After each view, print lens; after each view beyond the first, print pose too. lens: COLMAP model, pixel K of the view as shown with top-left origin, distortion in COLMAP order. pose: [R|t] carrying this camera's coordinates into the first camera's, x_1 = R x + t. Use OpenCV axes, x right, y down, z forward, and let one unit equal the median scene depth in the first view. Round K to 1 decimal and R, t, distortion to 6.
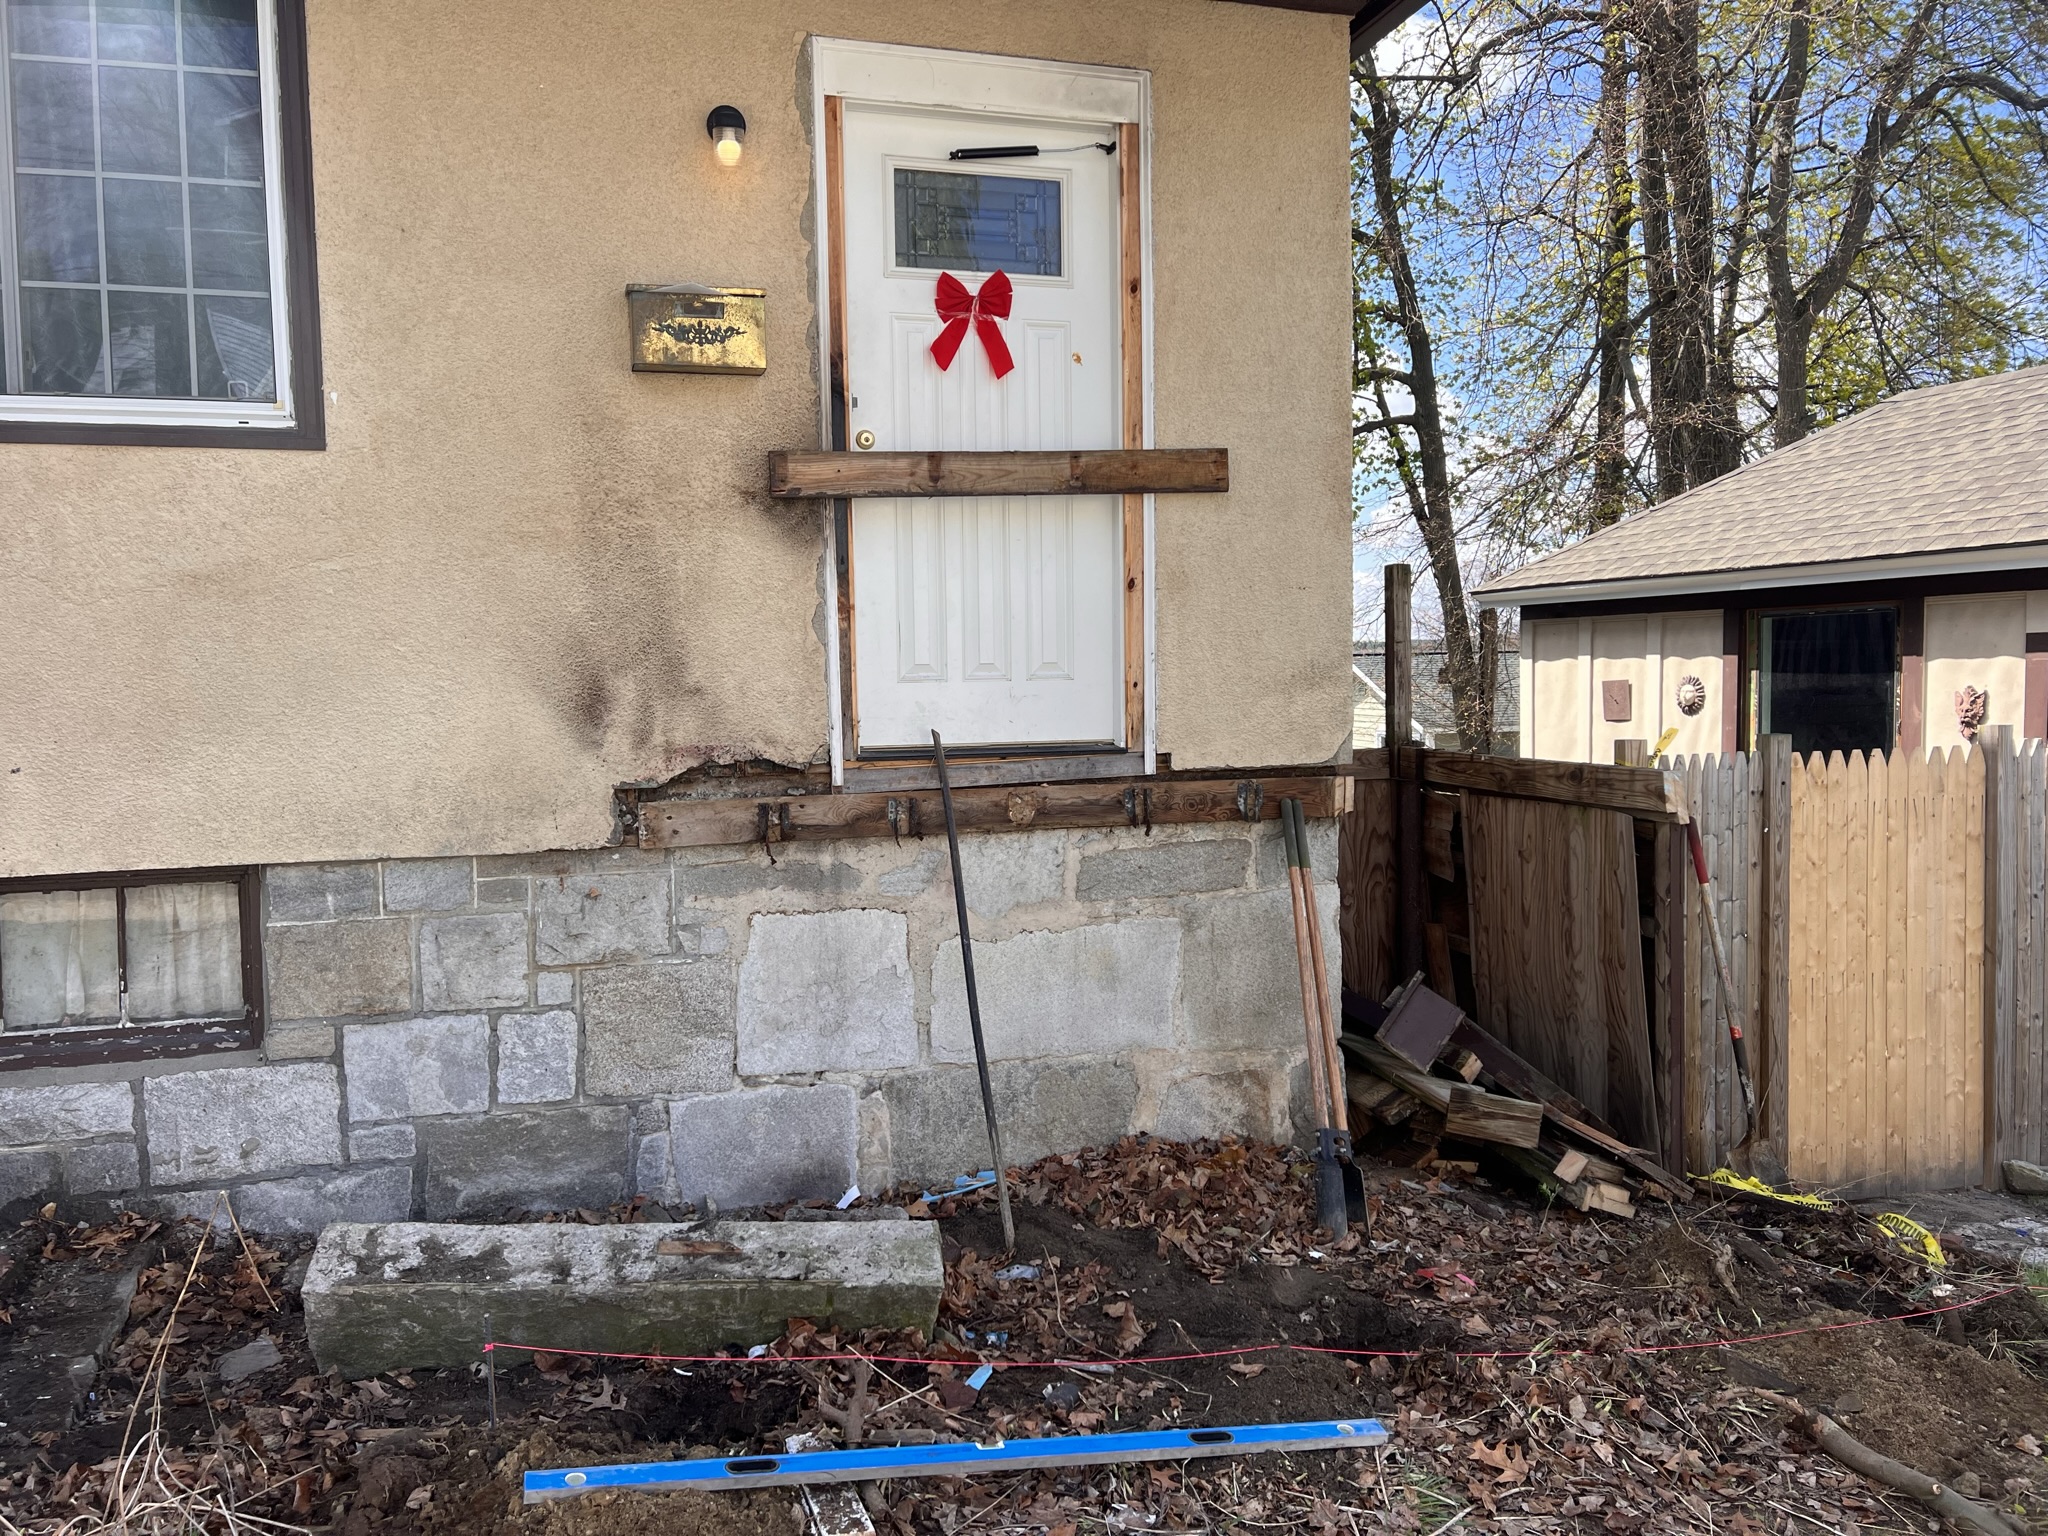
lens RADIAL K [[1533.8, 0, 1024.0], [0, 1533.8, 768.0], [0, 0, 1]] dist [0.153239, -0.370918]
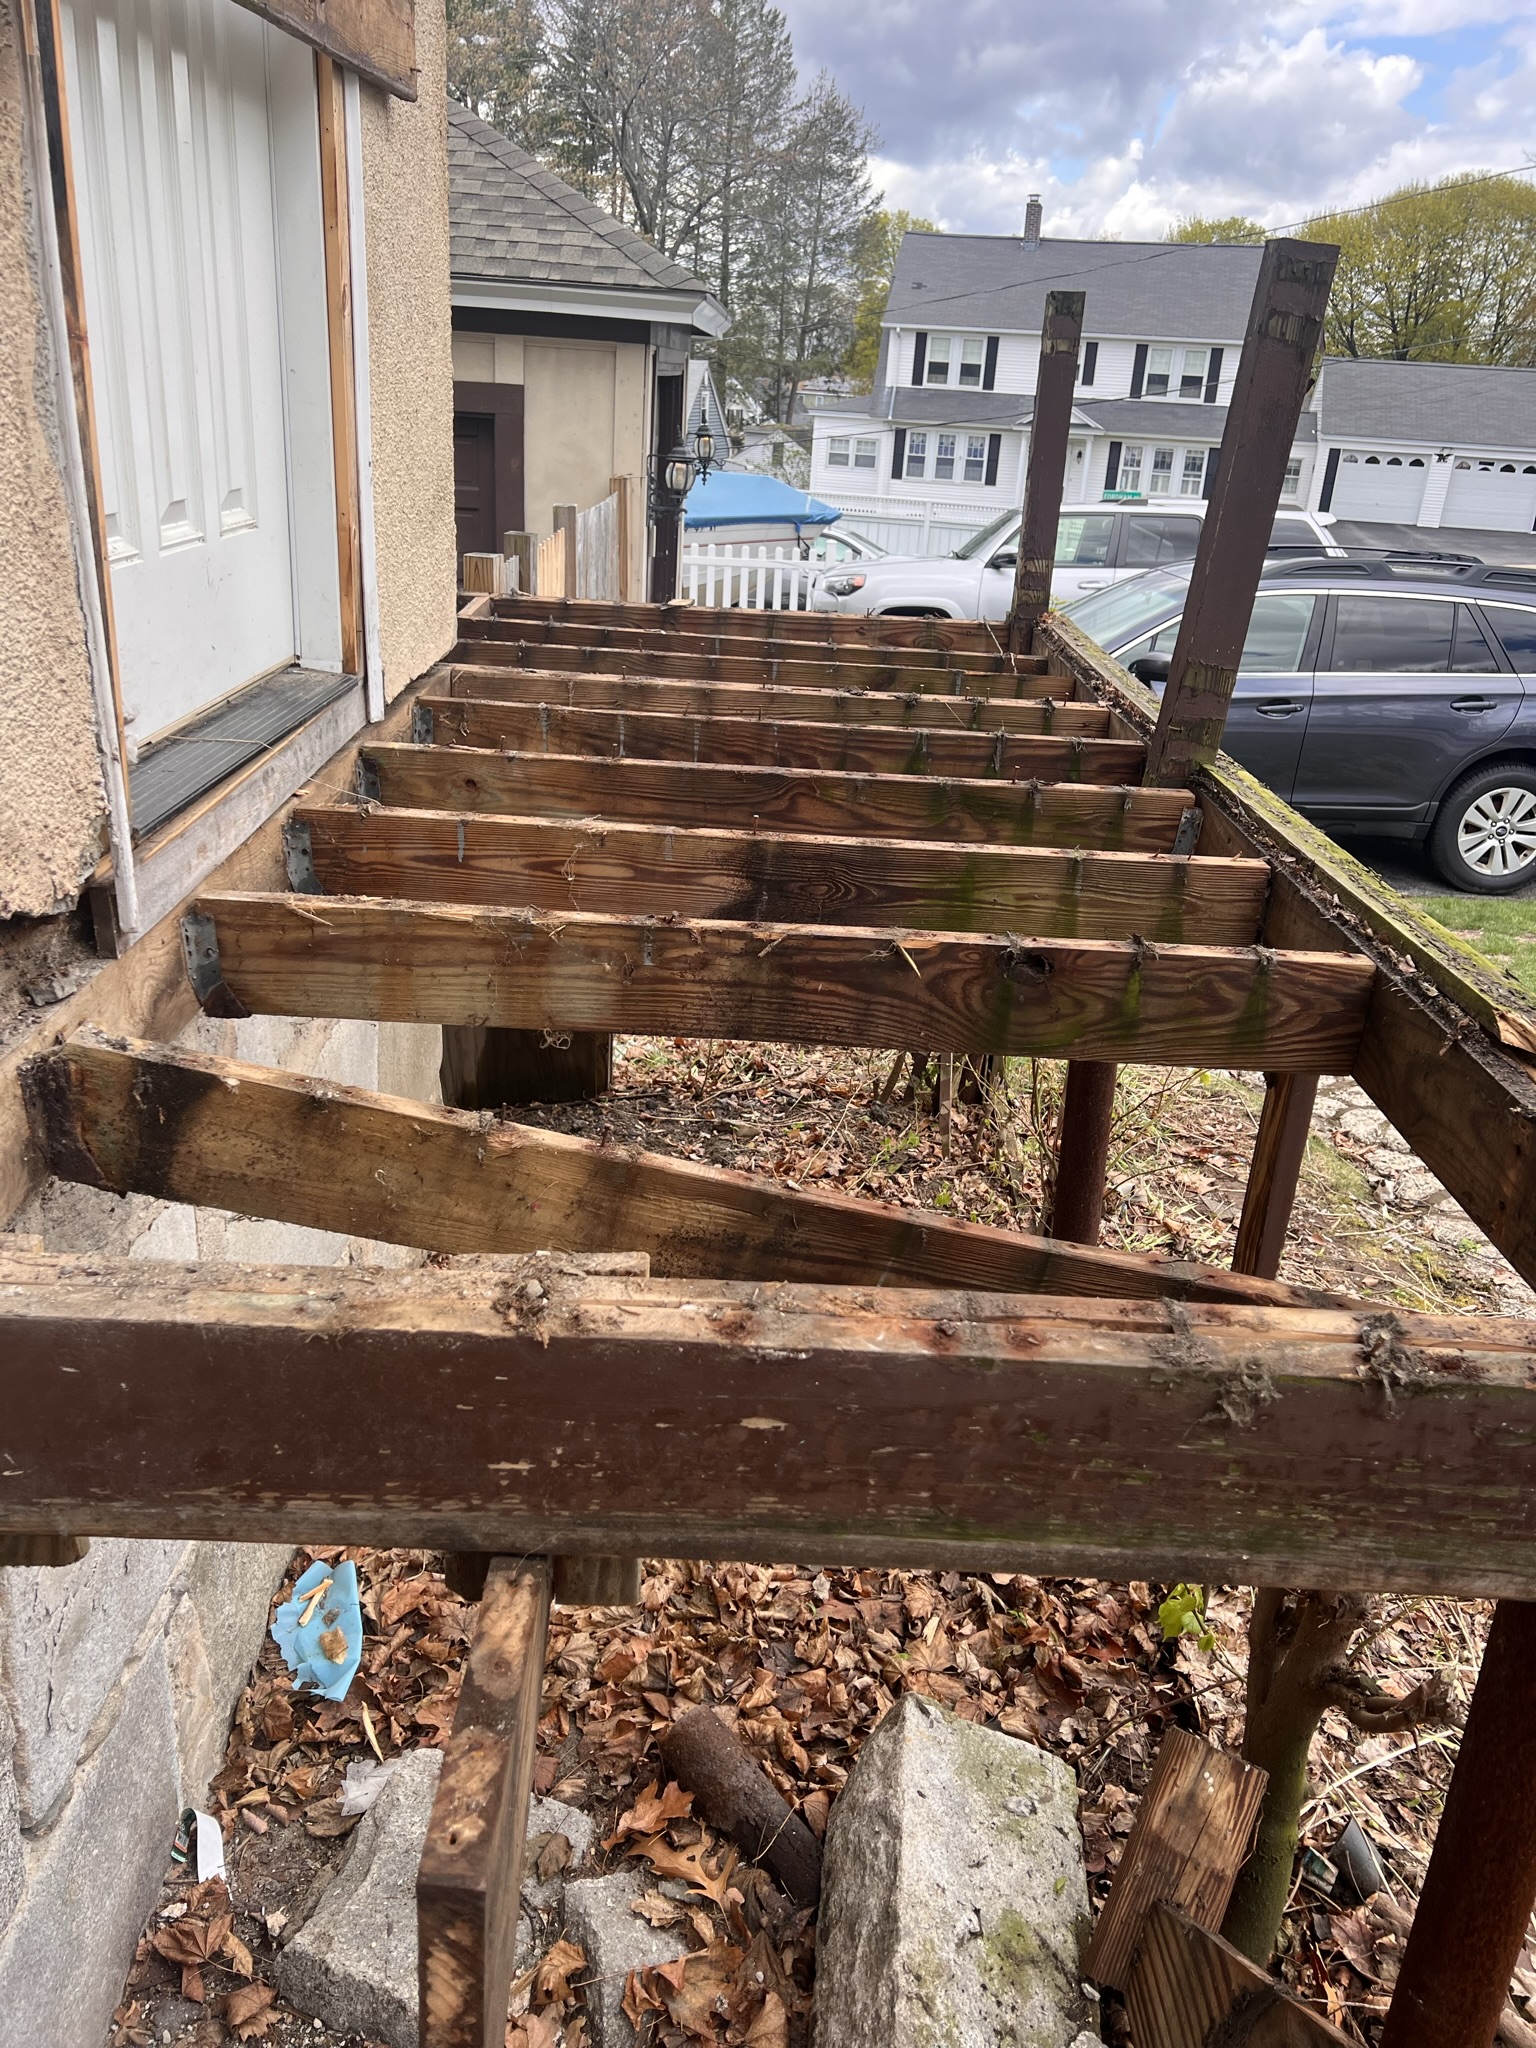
lens RADIAL K [[1548.0, 0, 768.0], [0, 1548.0, 1024.0], [0, 0, 1]] dist [-0.002473, 0.092348]
pose [[0.289078, -0.339664, 0.895021, -0.402744], [0.004389, 0.935398, 0.353570, -0.090362], [-0.957295, -0.098281, 0.271894, 0.813739]]
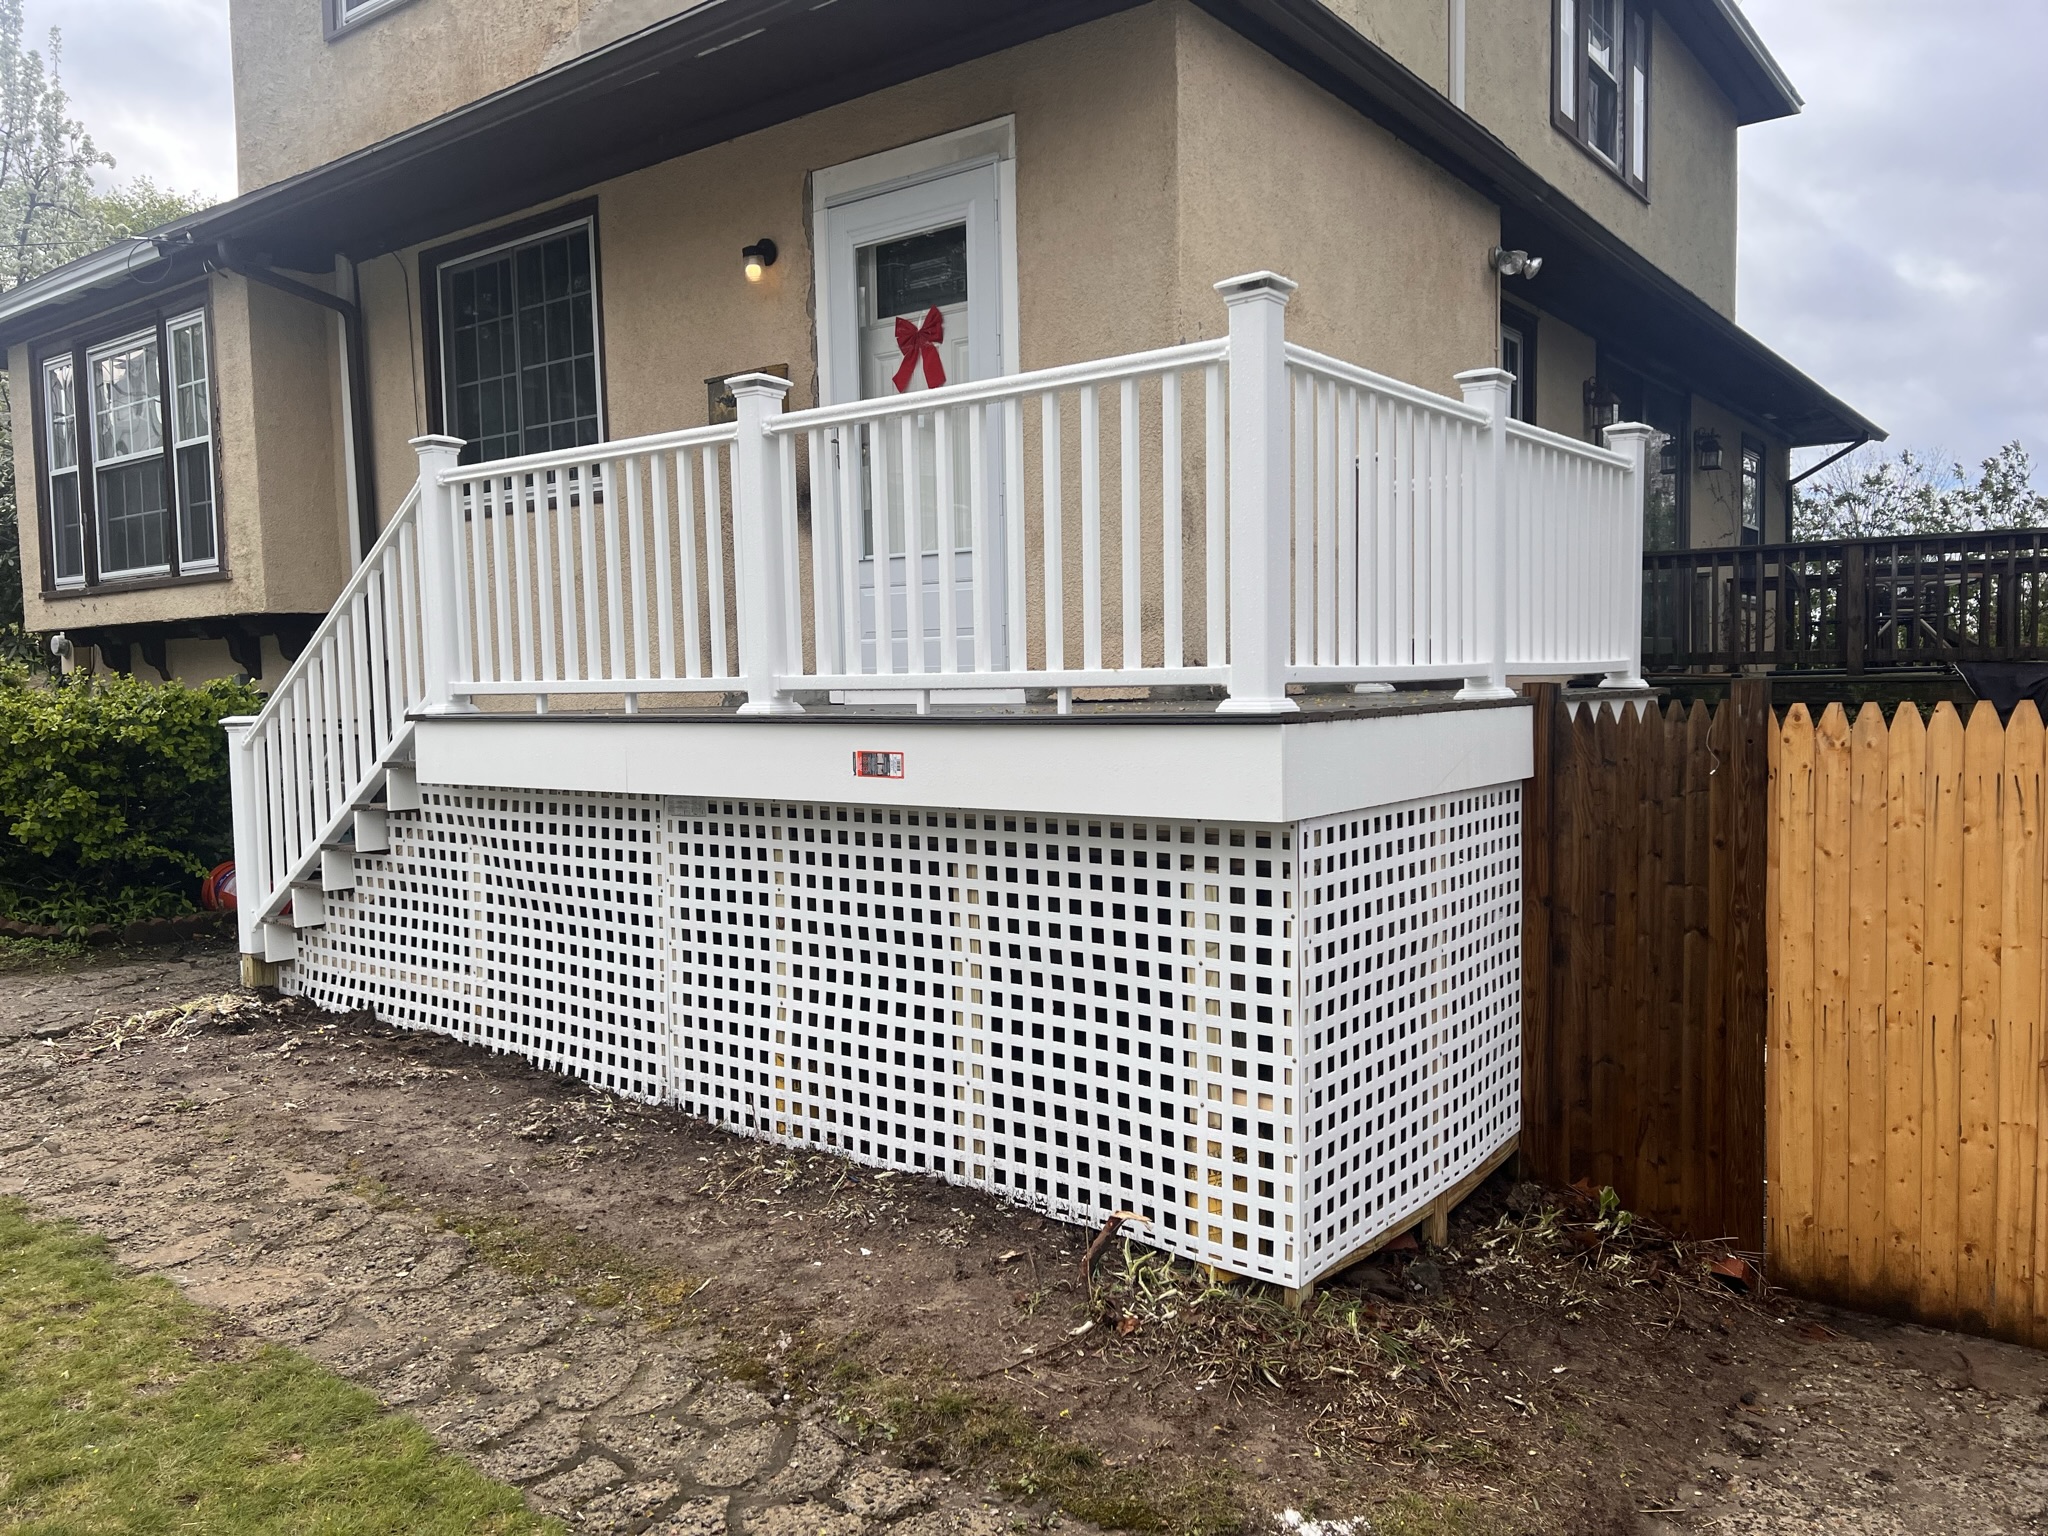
lens RADIAL K [[1533.8, 0, 1024.0], [0, 1533.8, 768.0], [0, 0, 1]] dist [0.153239, -0.370918]
pose [[0.594167, 0.053564, -0.802556, 1.157888], [-0.040968, 0.998500, 0.036312, 0.012426], [0.803298, 0.011303, 0.595470, 0.321130]]
